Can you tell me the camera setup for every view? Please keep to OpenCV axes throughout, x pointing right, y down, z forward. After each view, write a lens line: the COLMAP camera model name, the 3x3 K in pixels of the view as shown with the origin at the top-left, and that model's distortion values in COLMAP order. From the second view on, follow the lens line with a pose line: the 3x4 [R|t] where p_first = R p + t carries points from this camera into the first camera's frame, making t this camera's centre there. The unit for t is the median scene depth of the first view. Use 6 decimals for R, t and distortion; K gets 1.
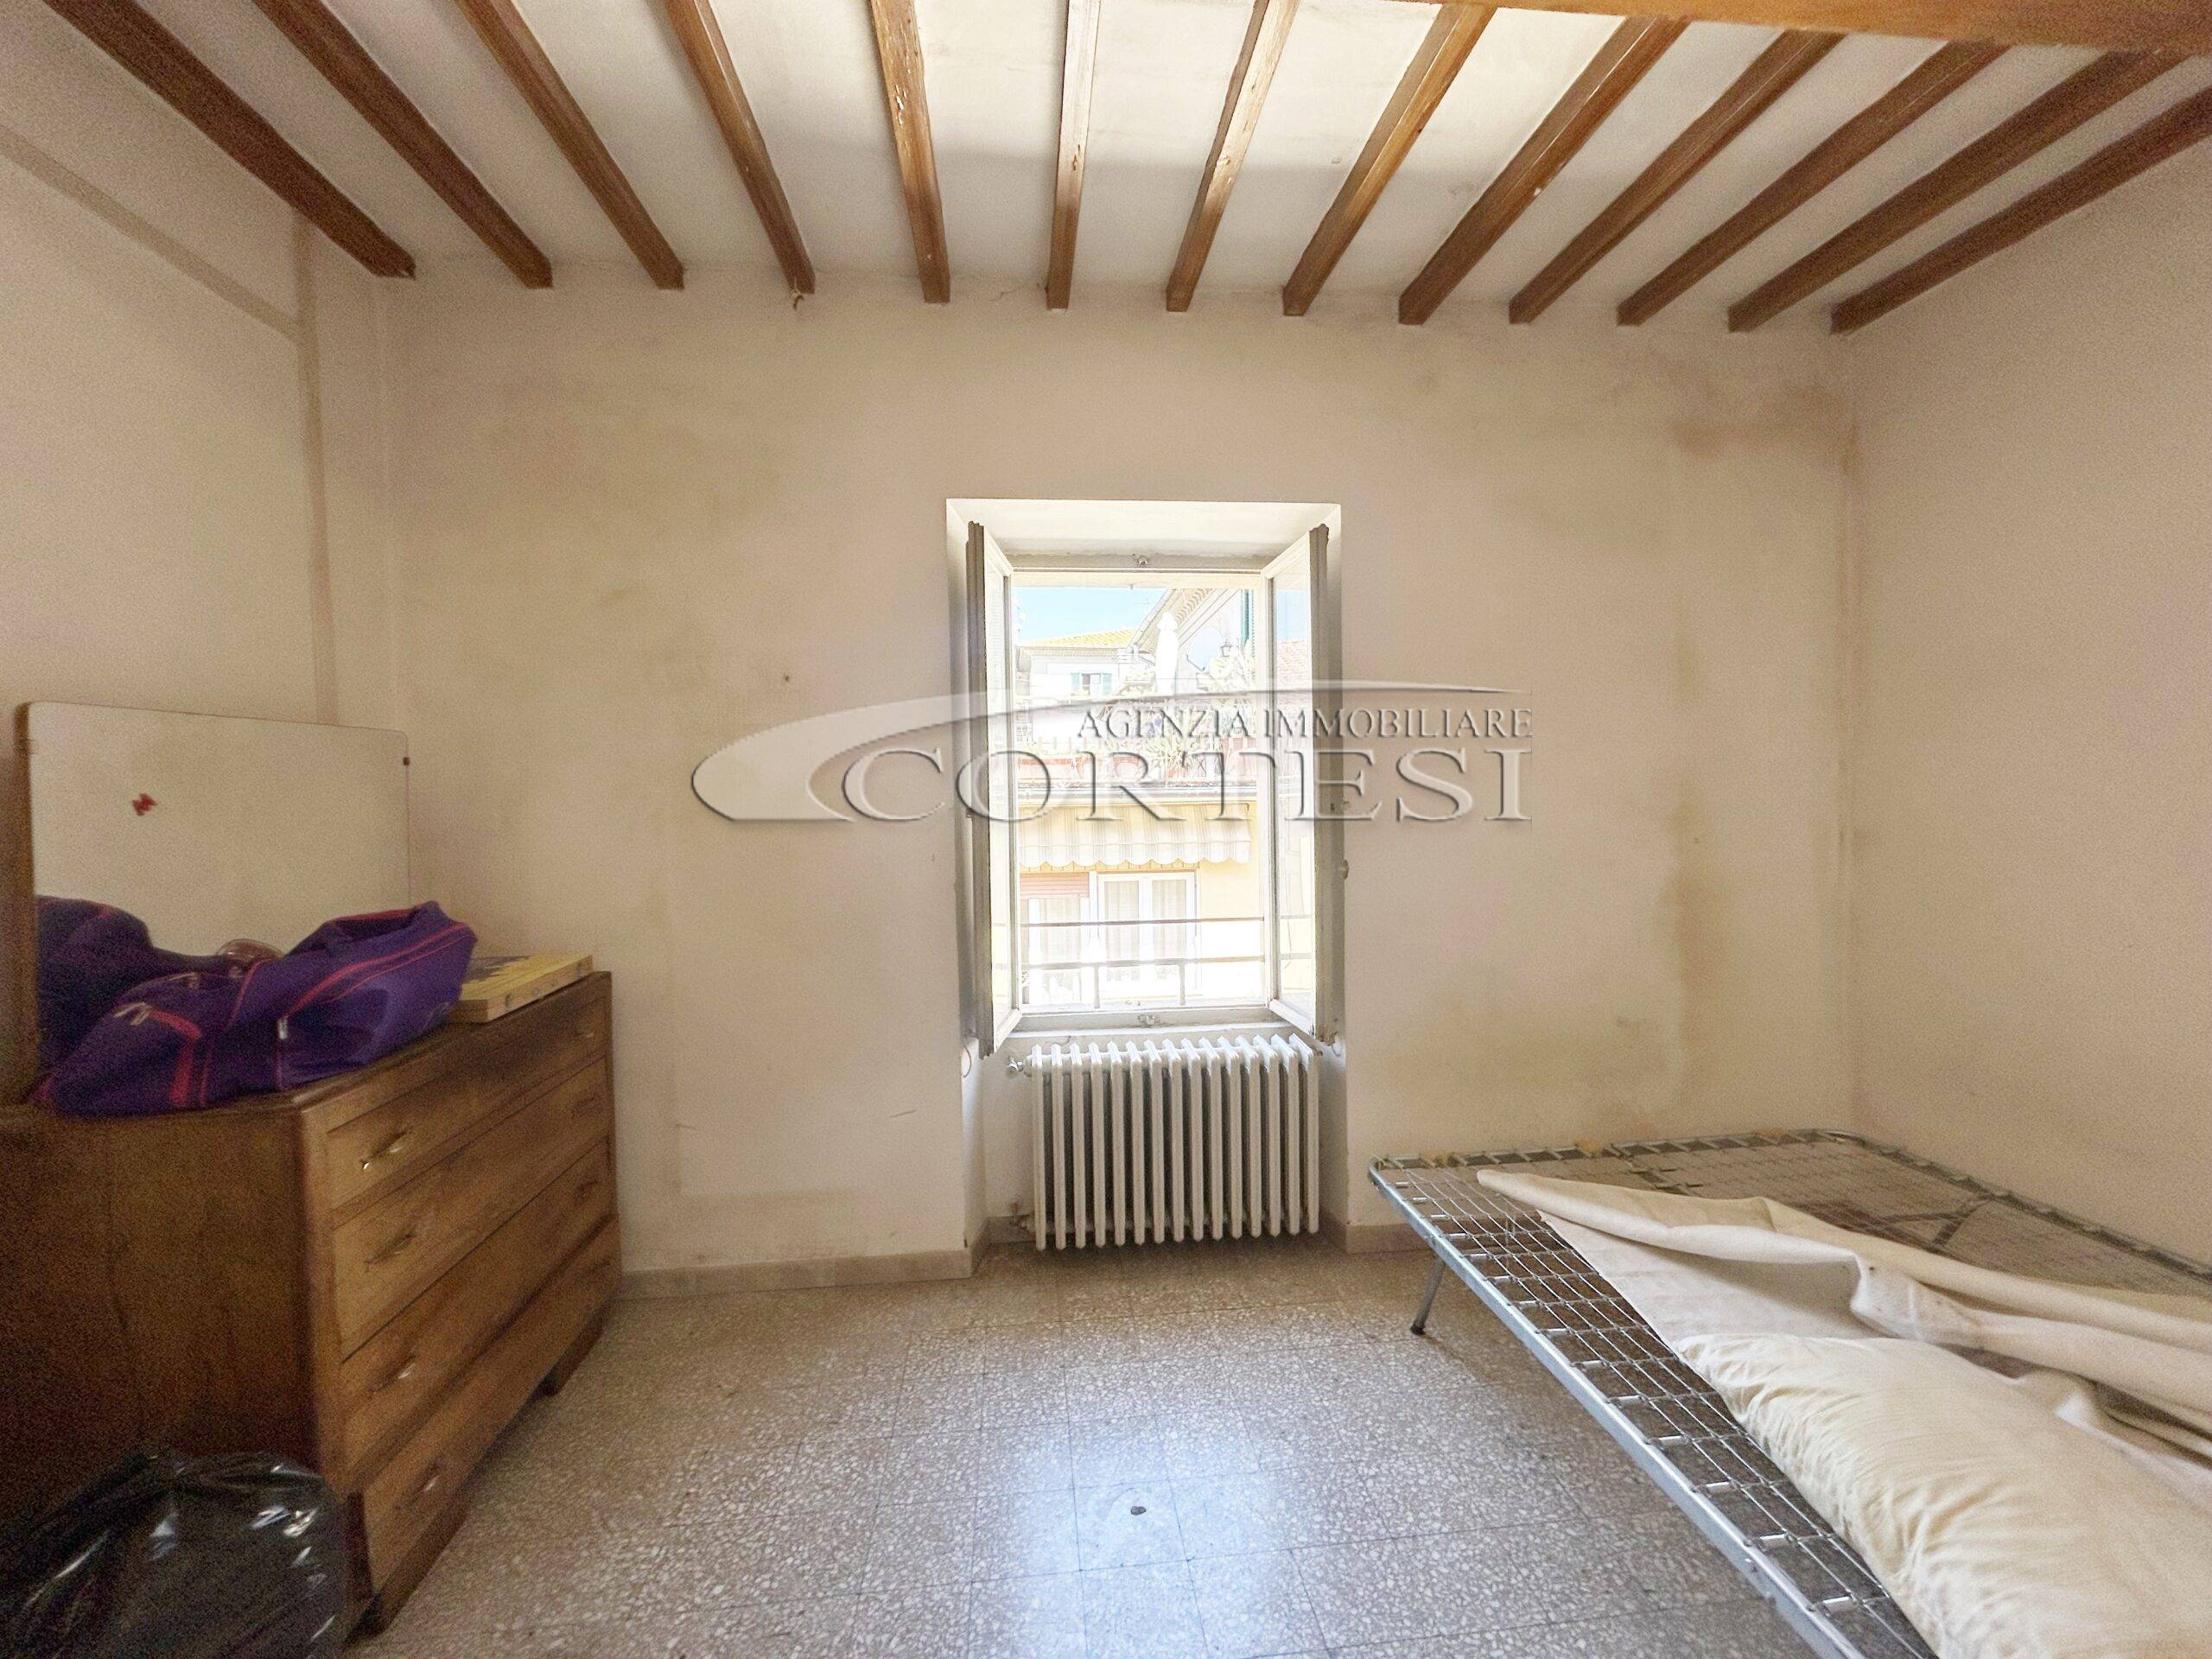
lens RADIAL K [[890.1, 0, 1109.5], [0, 890.1, 835.1], [0, 0, 1]] dist [-0.001204, 0.000276]
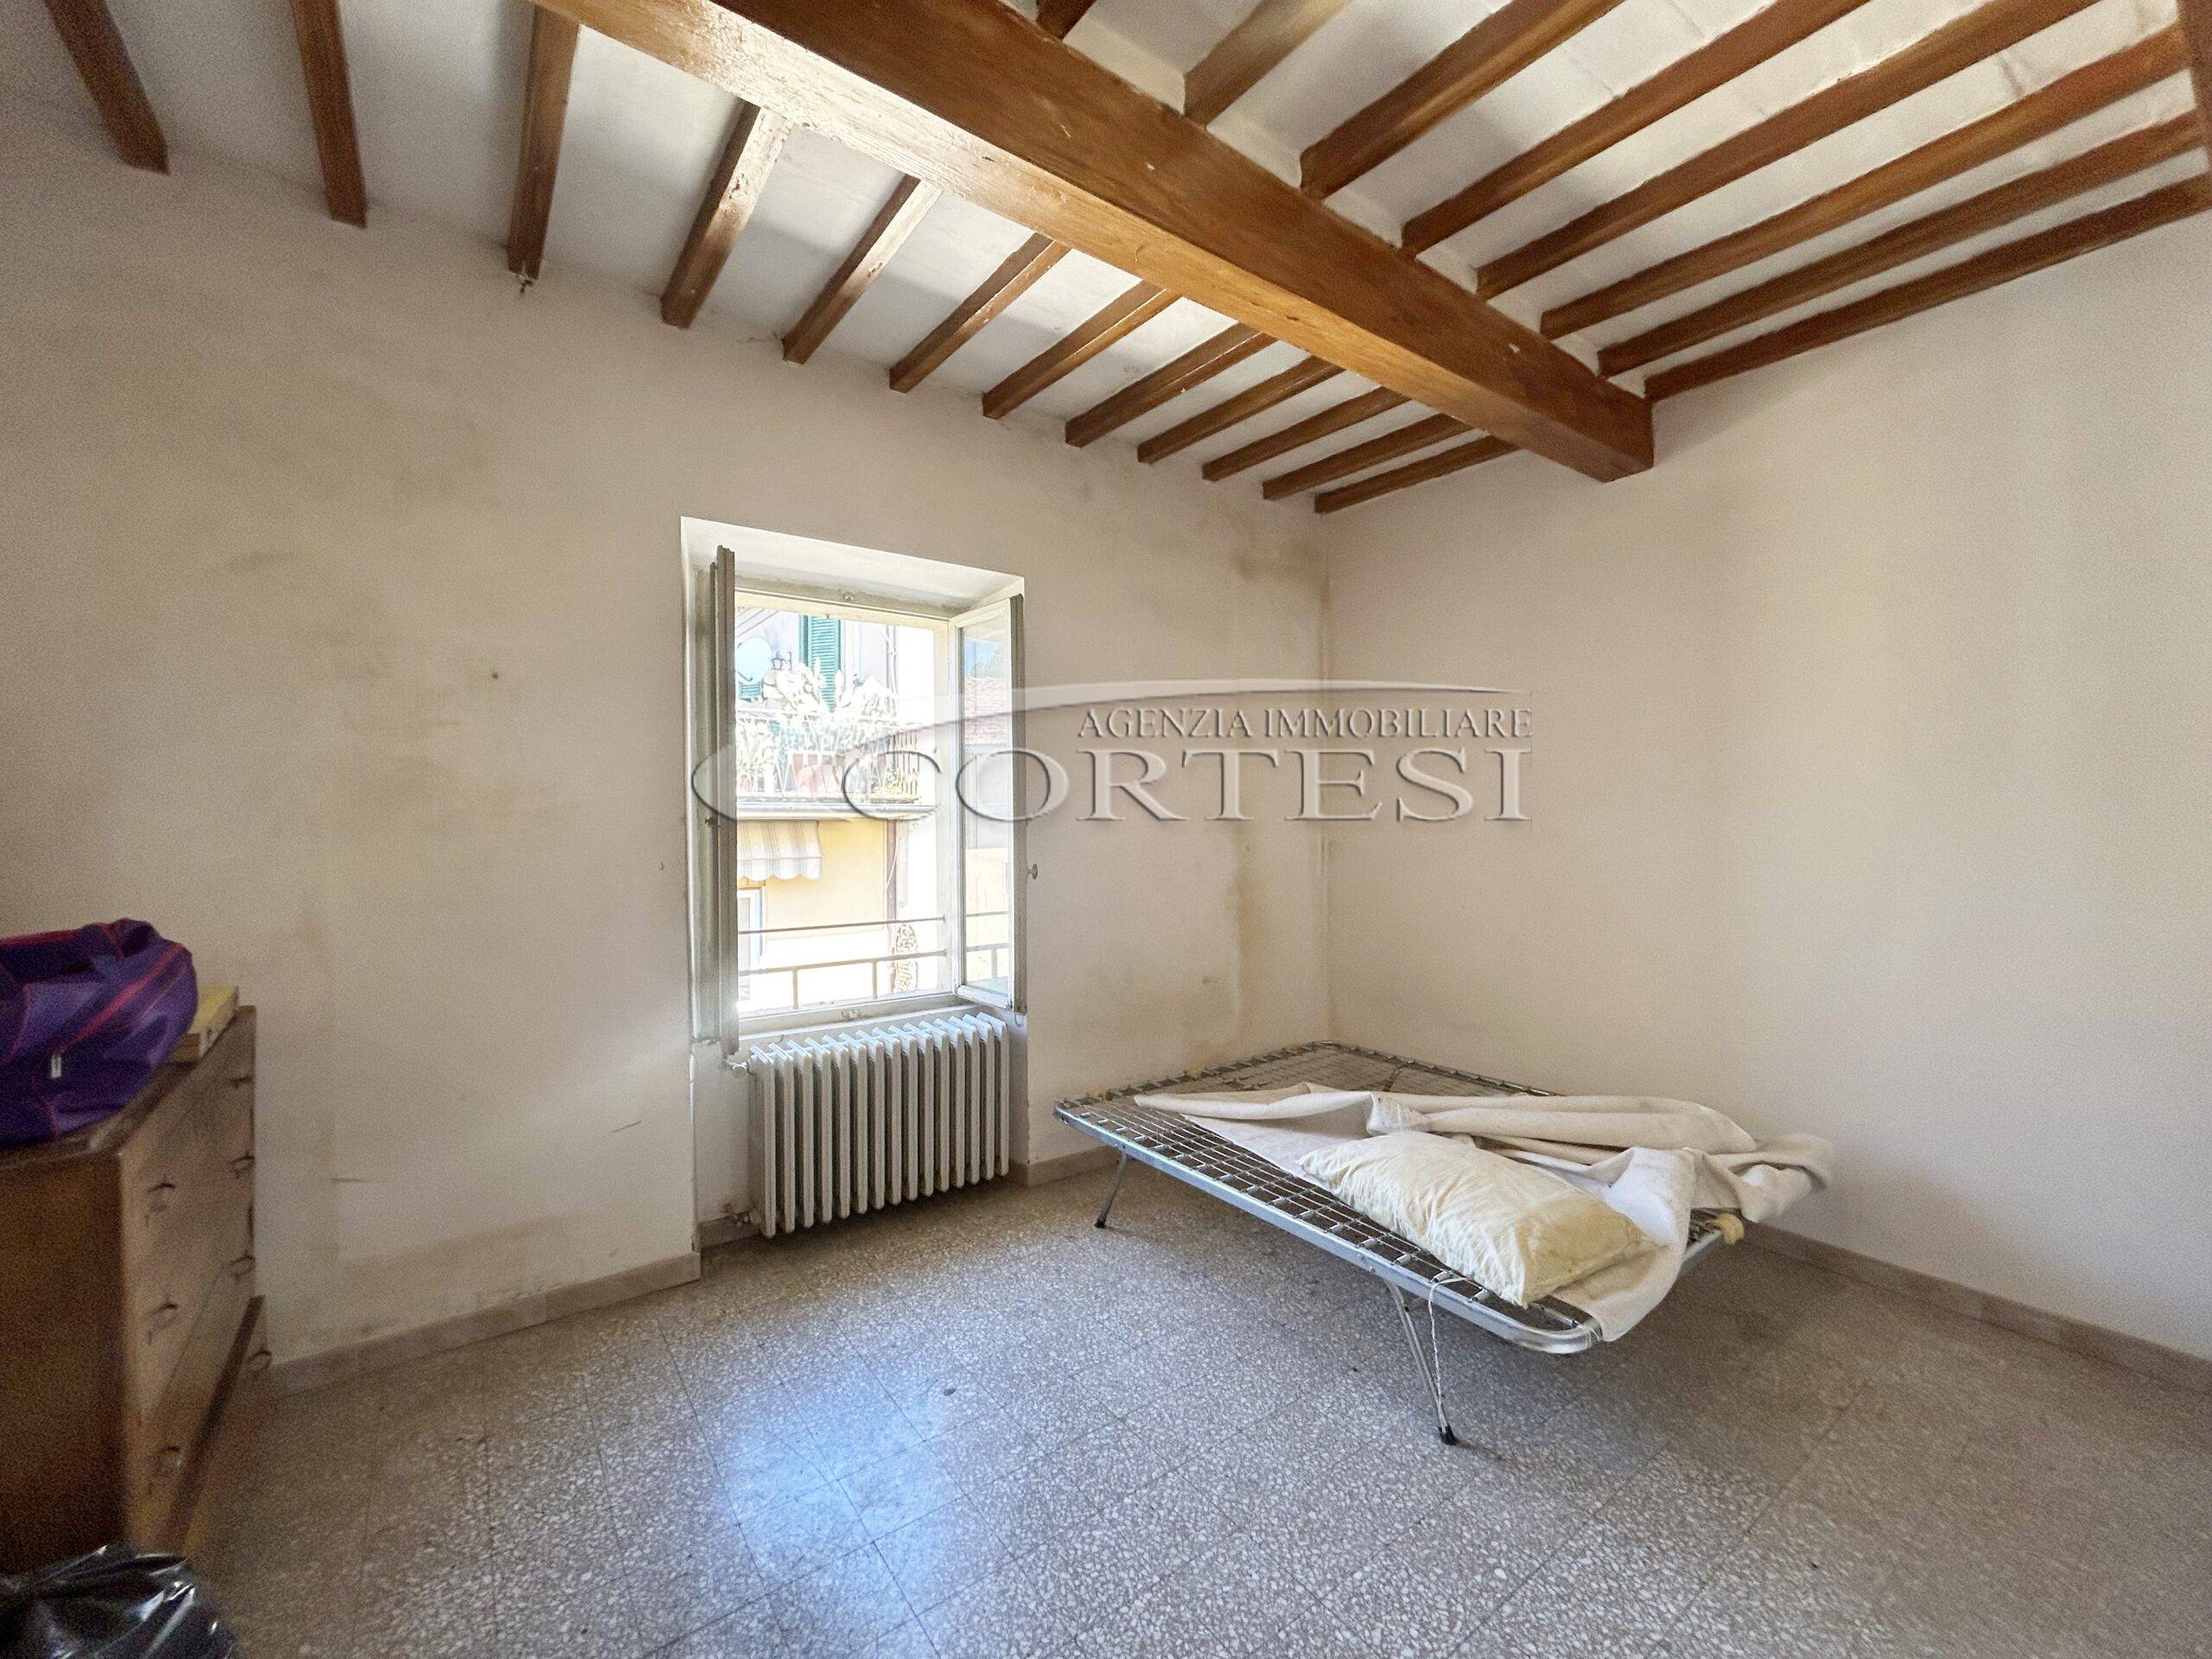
lens RADIAL K [[890.1, 0, 1109.5], [0, 890.1, 835.1], [0, 0, 1]] dist [-0.001204, 0.000276]
pose [[0.862331, 0.005244, 0.506318, -0.283802], [0.005447, 0.999792, -0.019633, 0.012852], [-0.506316, 0.019689, 0.862123, -0.129286]]
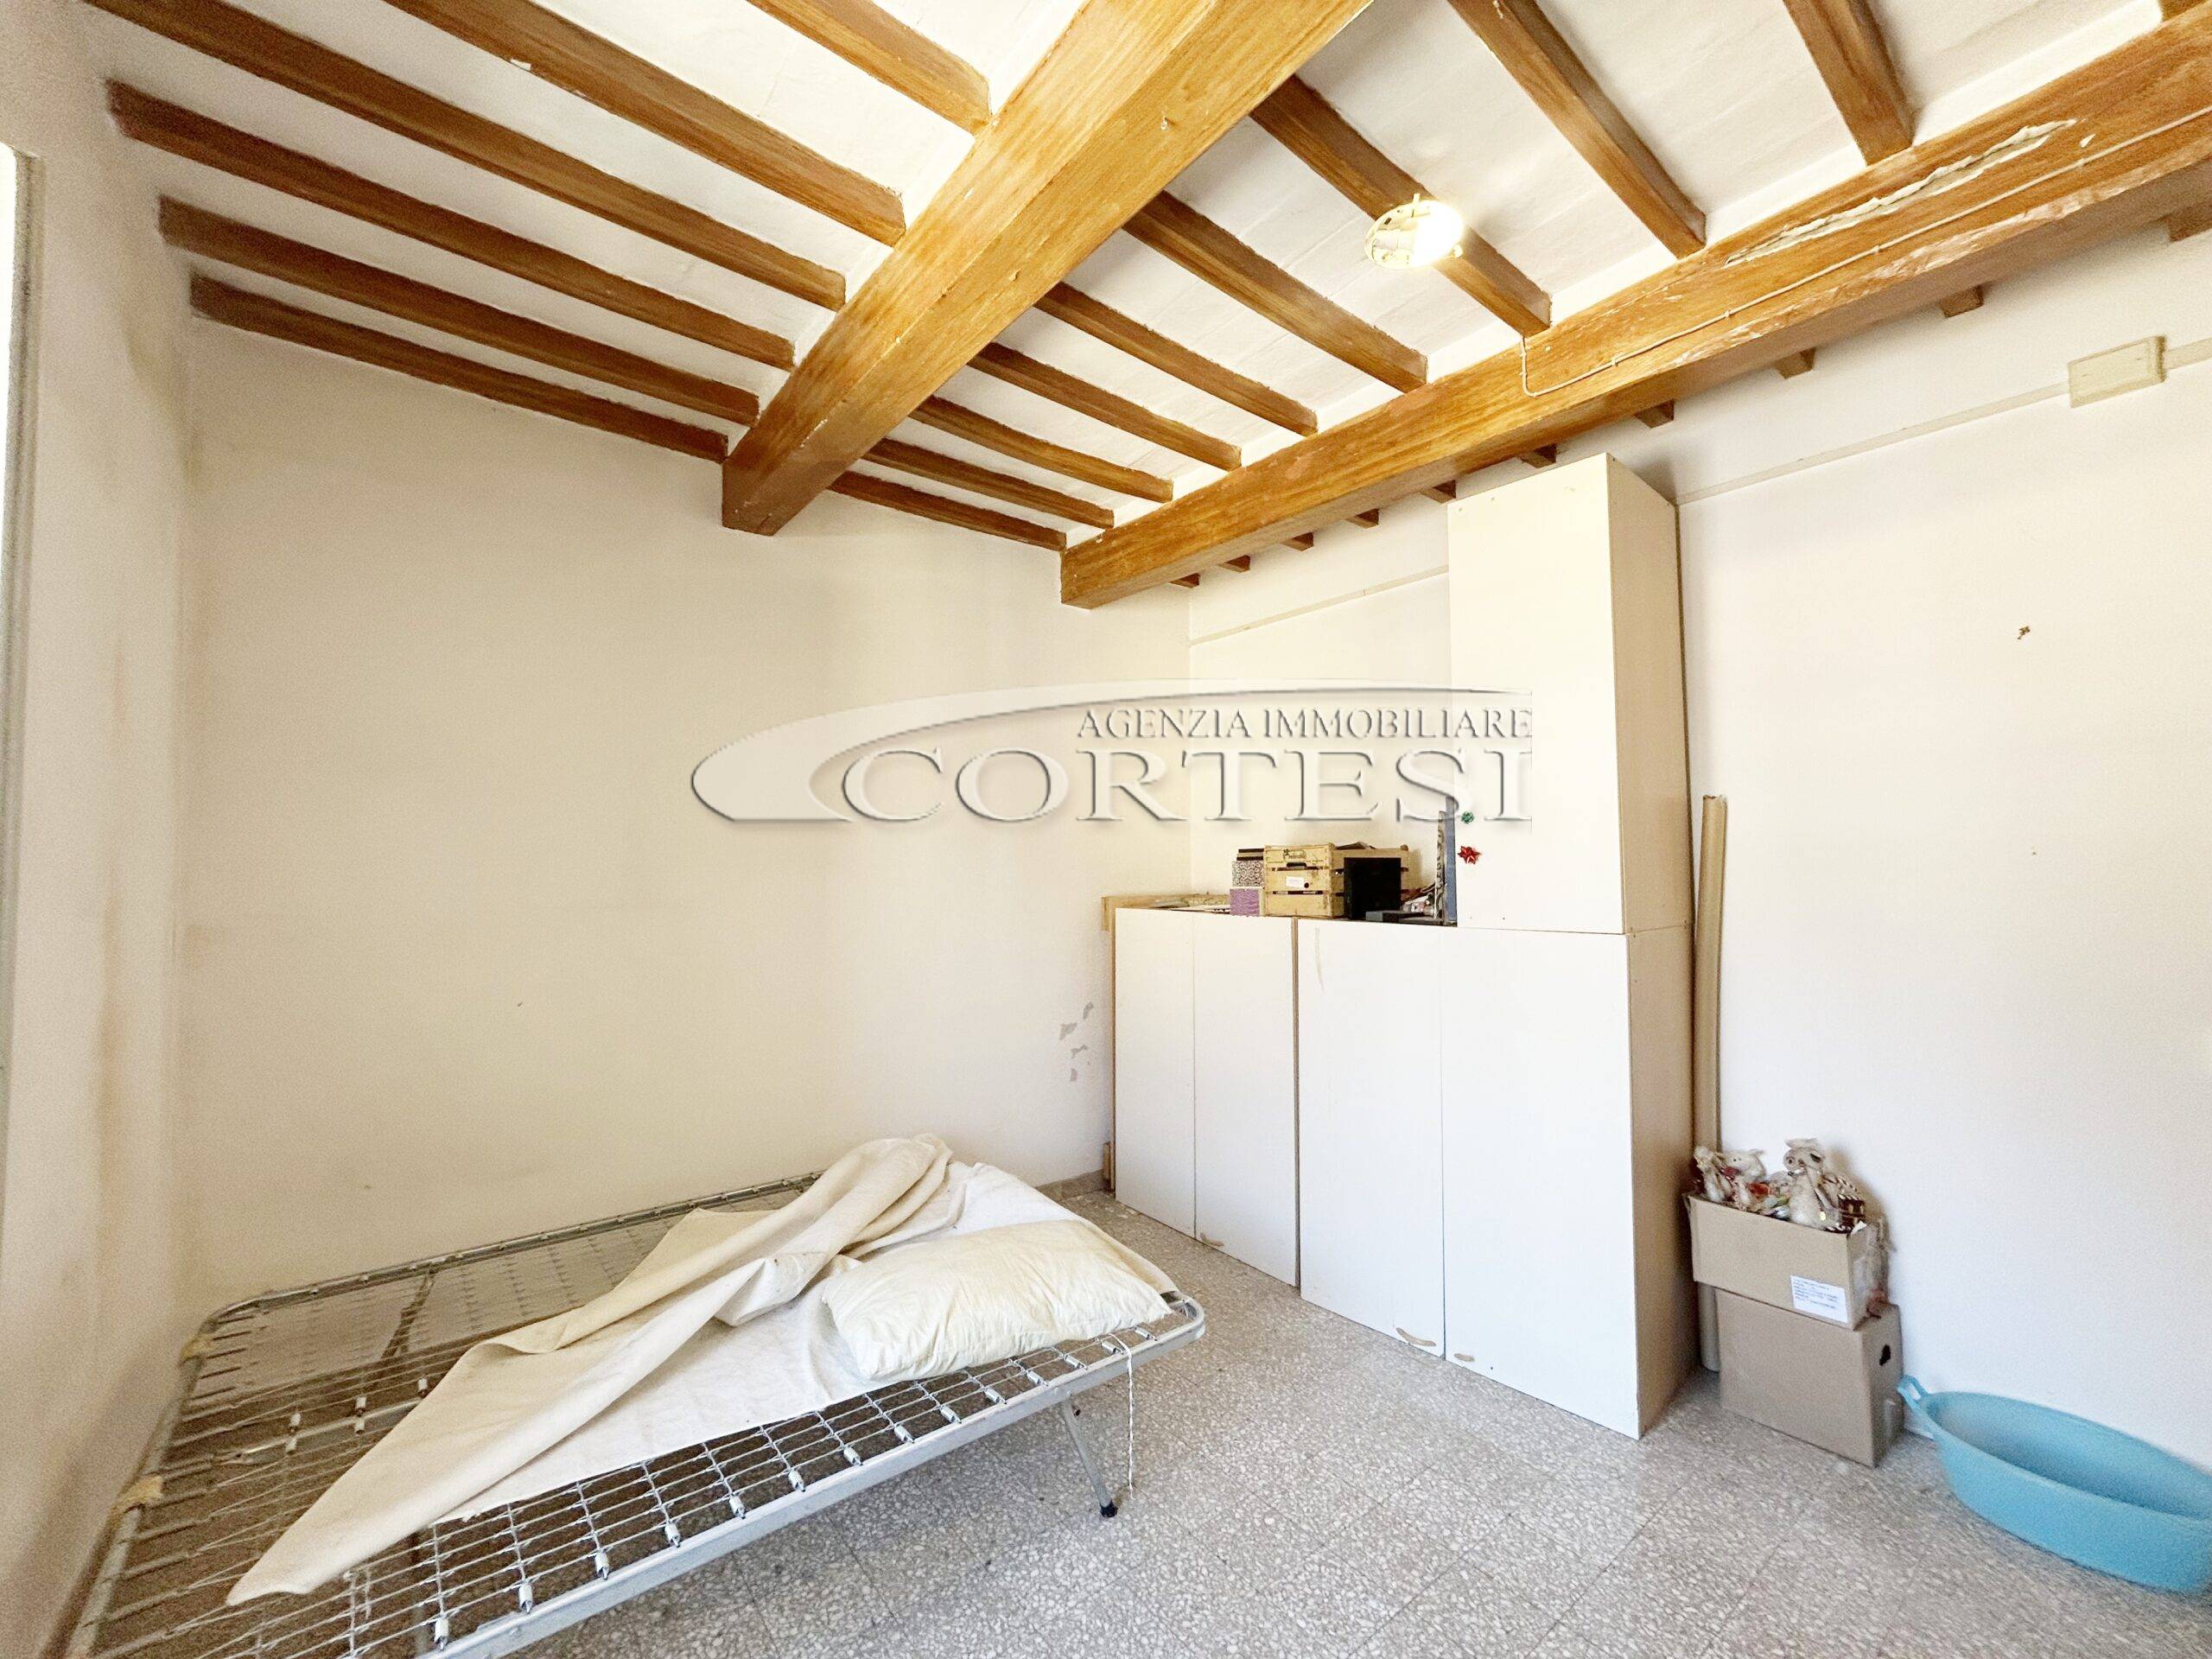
lens RADIAL K [[893.0, 0, 1111.9], [0, 893.0, 837.2], [0, 0, 1]] dist [-0.000696, 0.000041]
pose [[-0.535888, 0.048507, 0.842895, -0.314907], [0.038775, 0.998709, -0.032821, -0.031574], [-0.843398, 0.015095, -0.537077, 0.828825]]
